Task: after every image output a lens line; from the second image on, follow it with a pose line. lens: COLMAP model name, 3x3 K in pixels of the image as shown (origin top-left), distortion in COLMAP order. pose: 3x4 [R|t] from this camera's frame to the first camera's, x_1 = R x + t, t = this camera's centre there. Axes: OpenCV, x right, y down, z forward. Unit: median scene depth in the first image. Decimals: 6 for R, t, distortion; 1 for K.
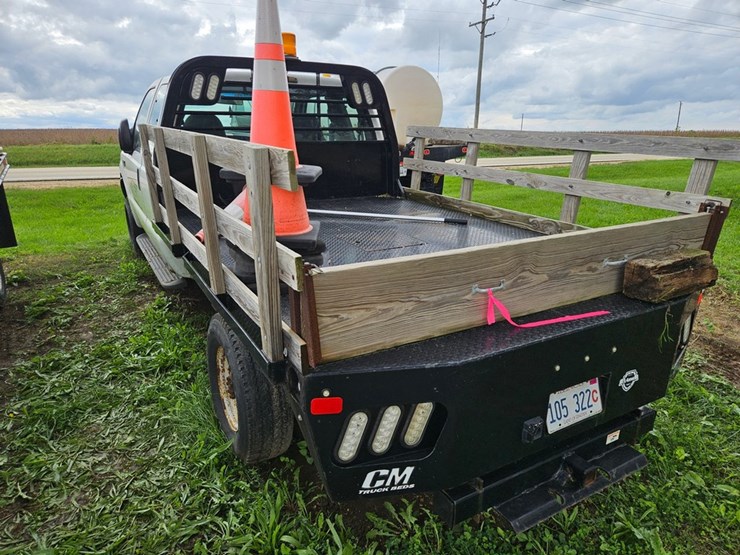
lens RADIAL K [[501.7, 0, 399.5], [0, 501.7, 296.2], [0, 0, 1]] dist [0.066455, -0.060256]
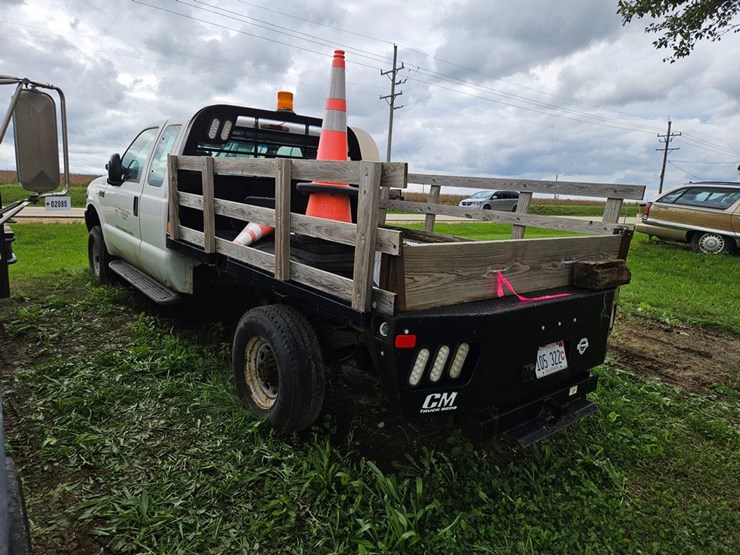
lens RADIAL K [[535.8, 0, 373.8], [0, 535.8, 293.7], [0, 0, 1]] dist [0.083824, -0.080321]
pose [[0.982716, 0.008846, 0.184906, -0.363822], [0.016916, 0.990387, -0.137284, 0.205512], [-0.184343, 0.138040, 0.973120, -0.337738]]
